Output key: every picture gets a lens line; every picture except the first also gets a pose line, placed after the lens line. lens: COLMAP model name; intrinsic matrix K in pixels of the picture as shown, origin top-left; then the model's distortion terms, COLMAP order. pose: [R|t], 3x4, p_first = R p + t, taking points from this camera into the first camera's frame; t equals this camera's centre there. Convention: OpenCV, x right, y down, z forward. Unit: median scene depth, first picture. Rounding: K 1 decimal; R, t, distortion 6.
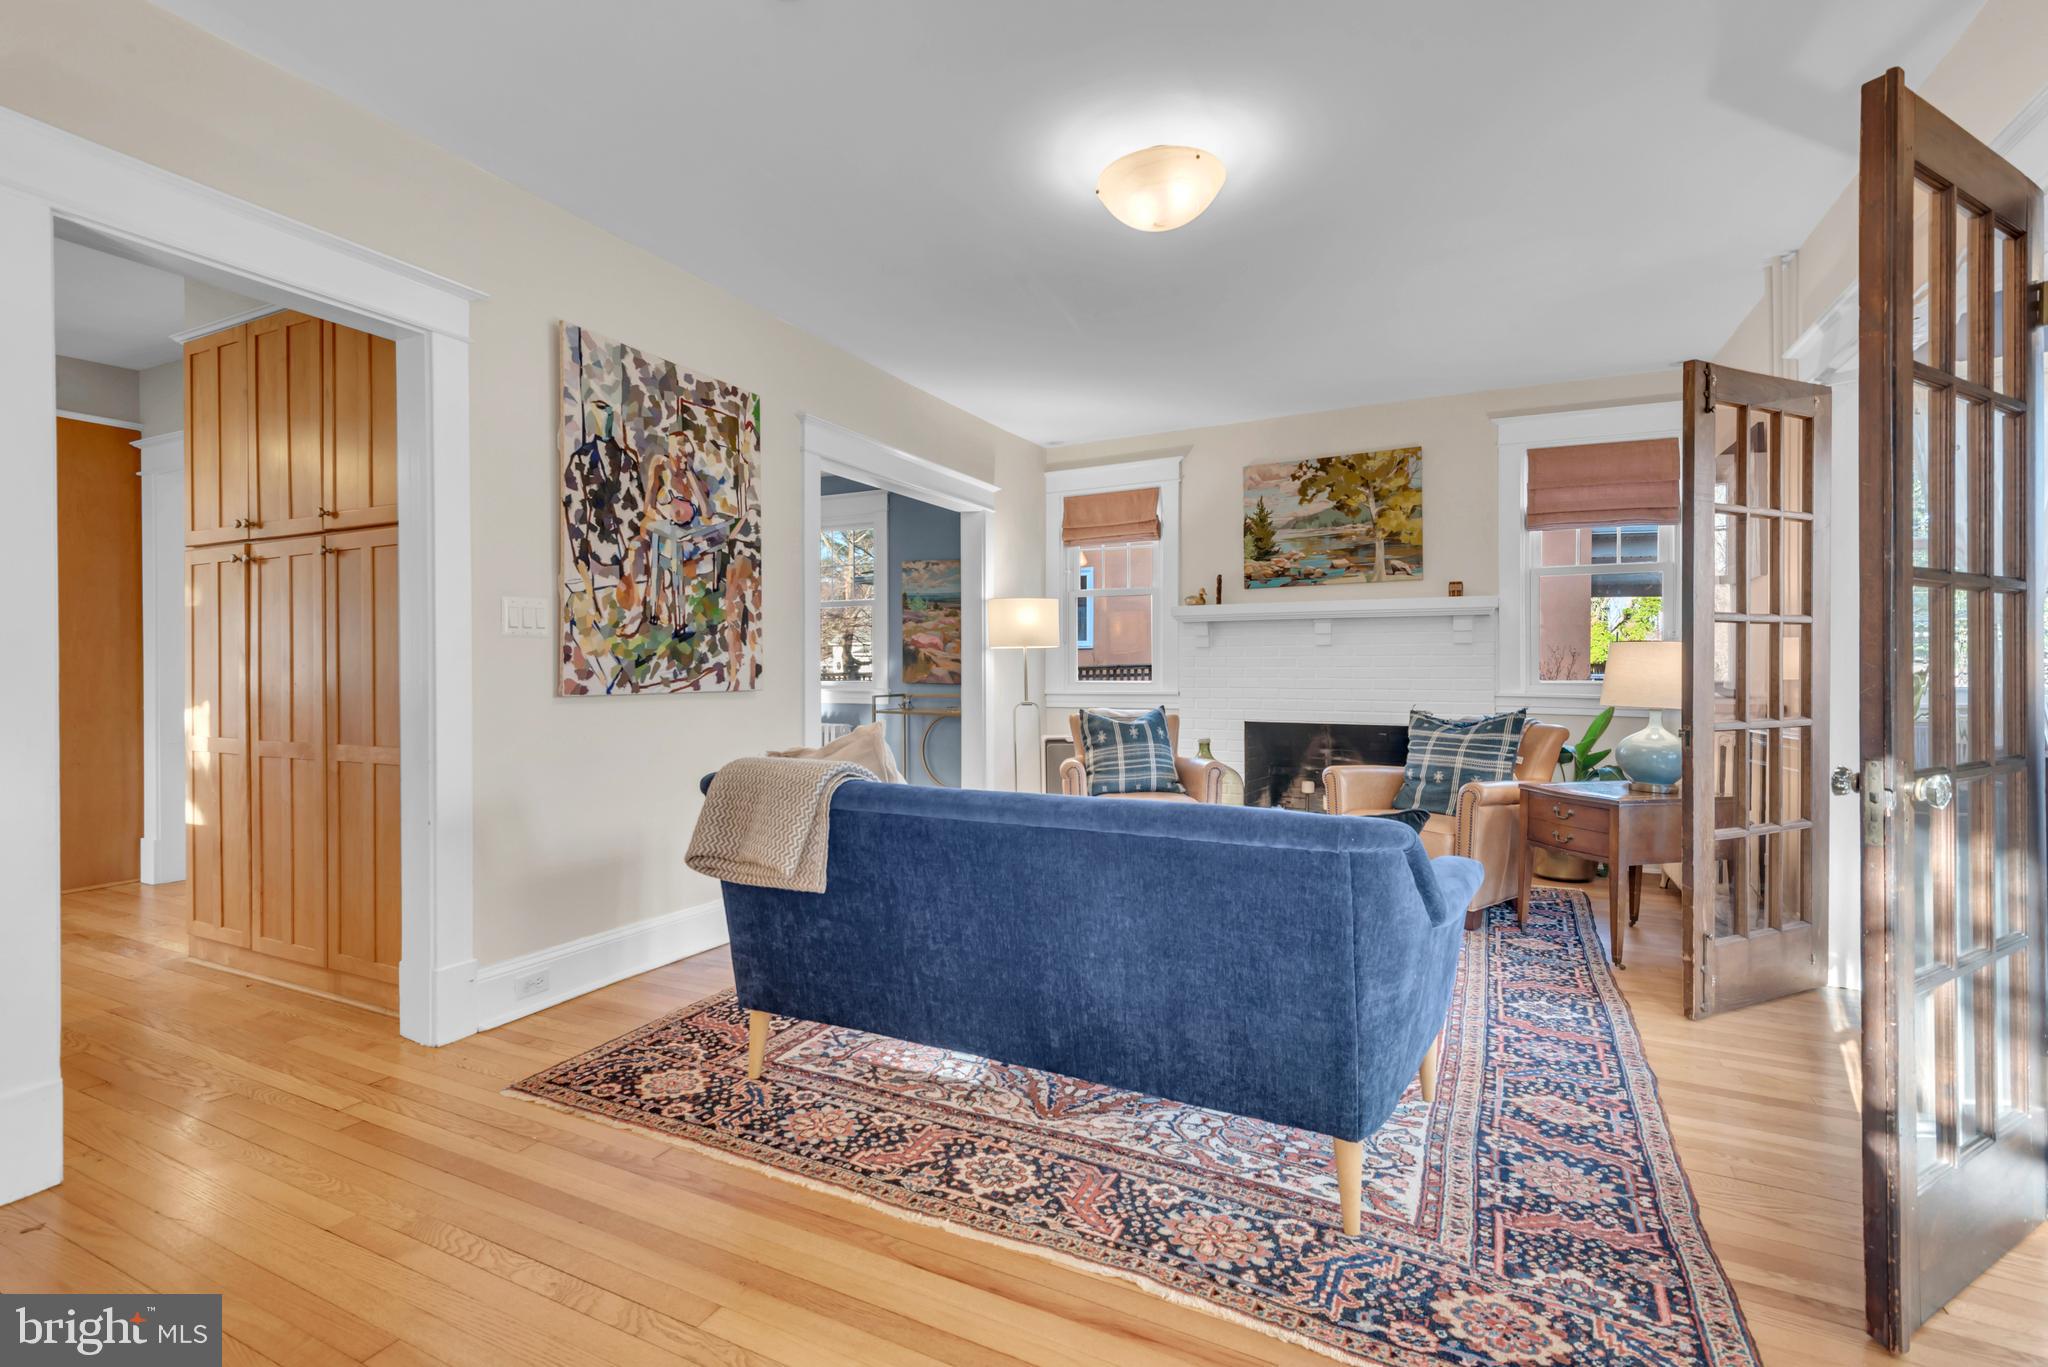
lens RADIAL K [[923.9, 0, 1020.6], [0, 923.9, 686.0], [0, 0, 1]] dist [0.028241, -0.010426]
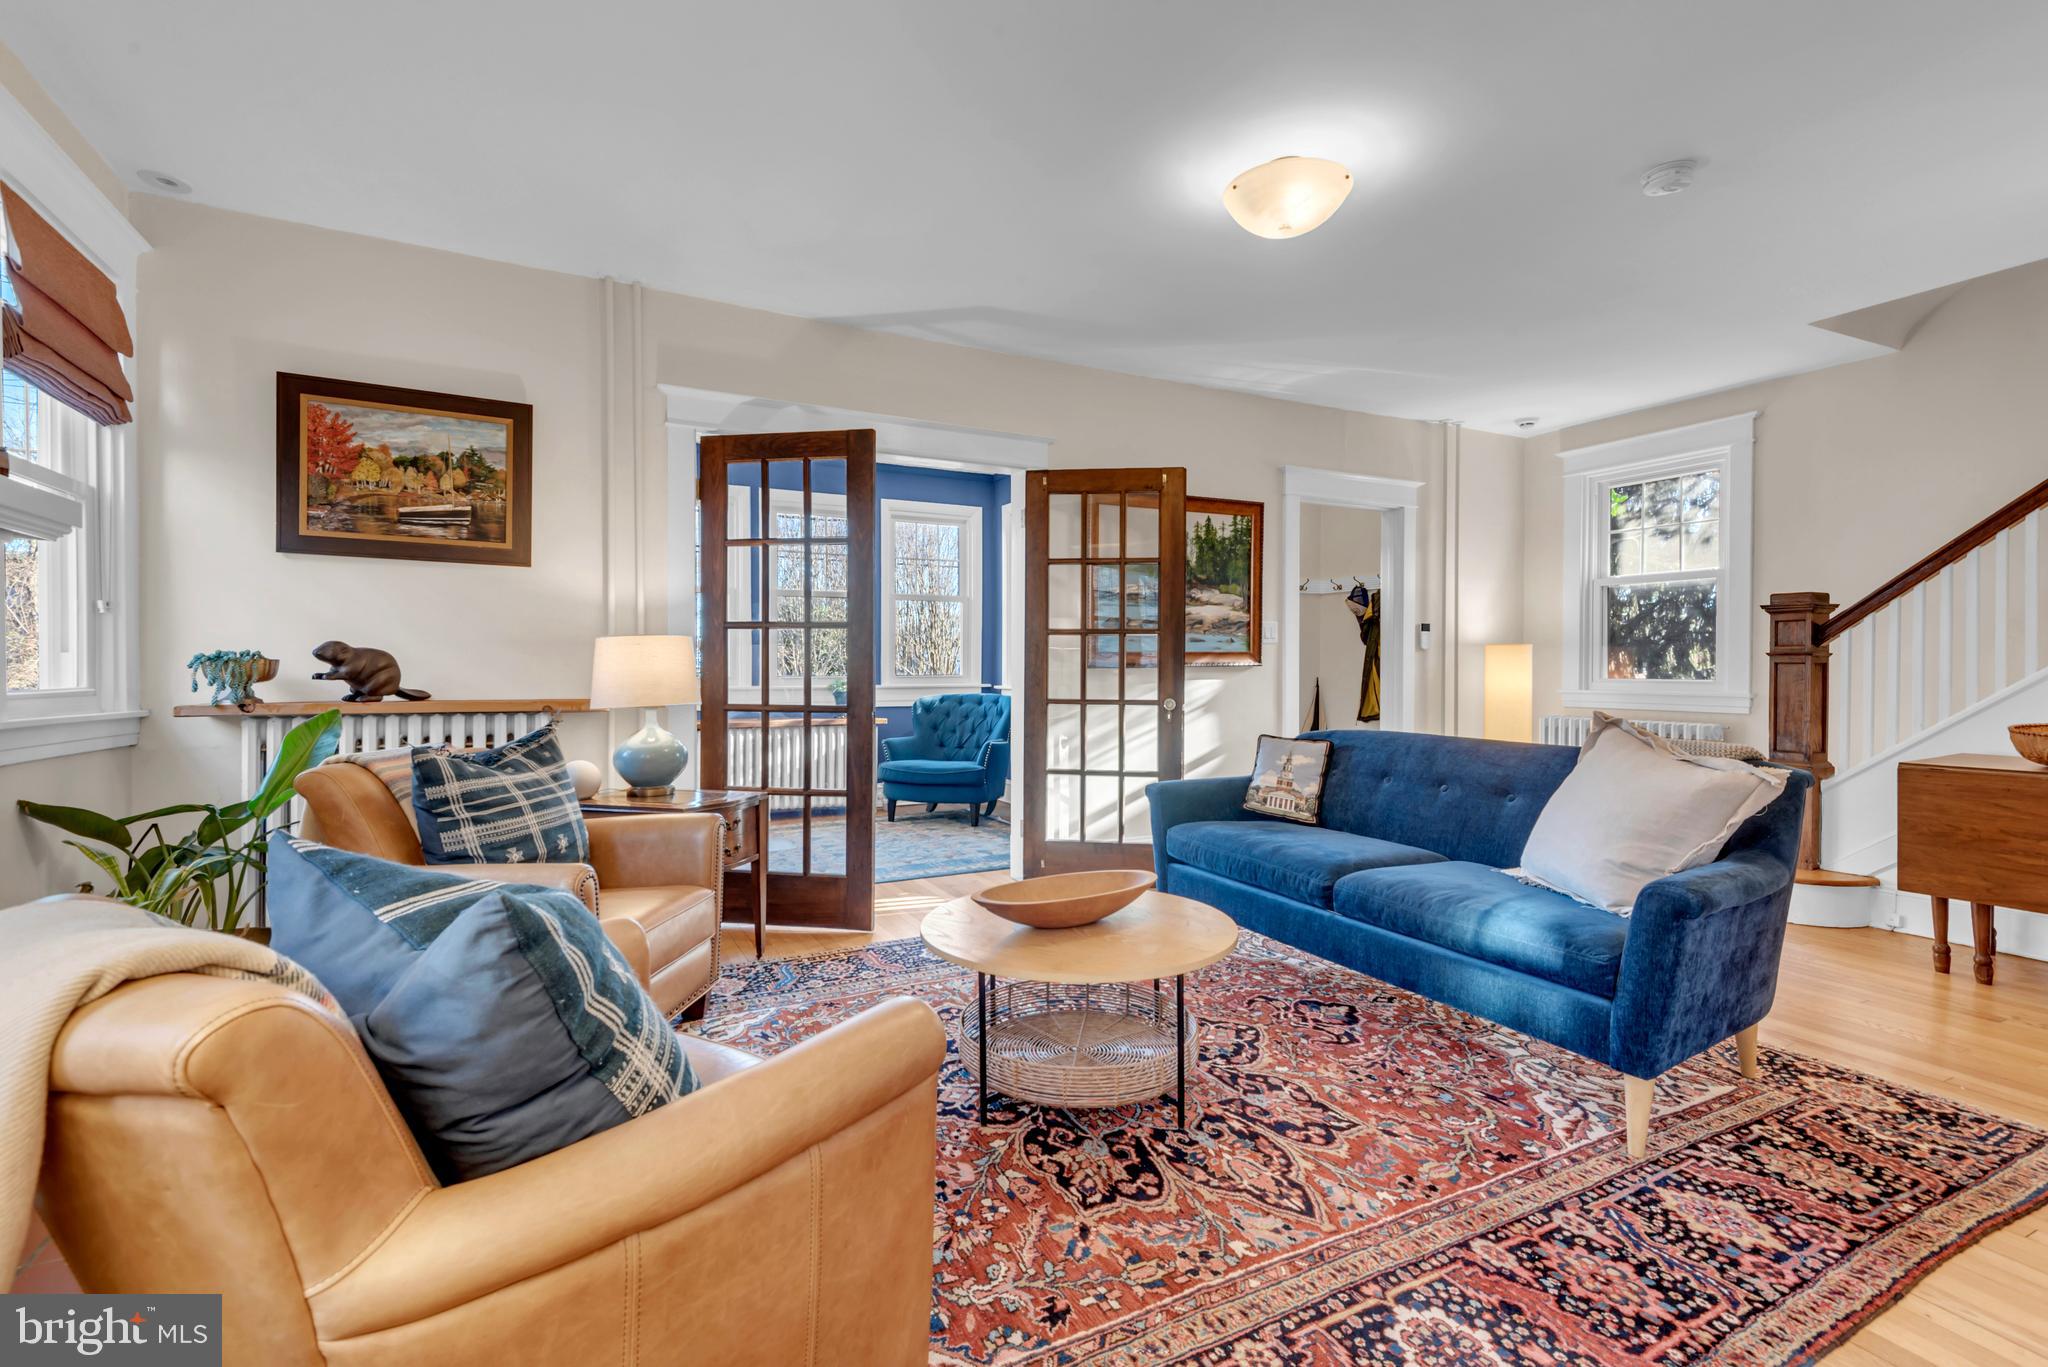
lens RADIAL K [[923.9, 0, 1012.7], [0, 923.9, 666.4], [0, 0, 1]] dist [0.028241, -0.010426]
pose [[-0.802651, -0.001344, 0.596448, -0.140404], [0.011414, 0.999780, 0.017612, -0.024398], [-0.596340, 0.020944, -0.802458, 1.258341]]
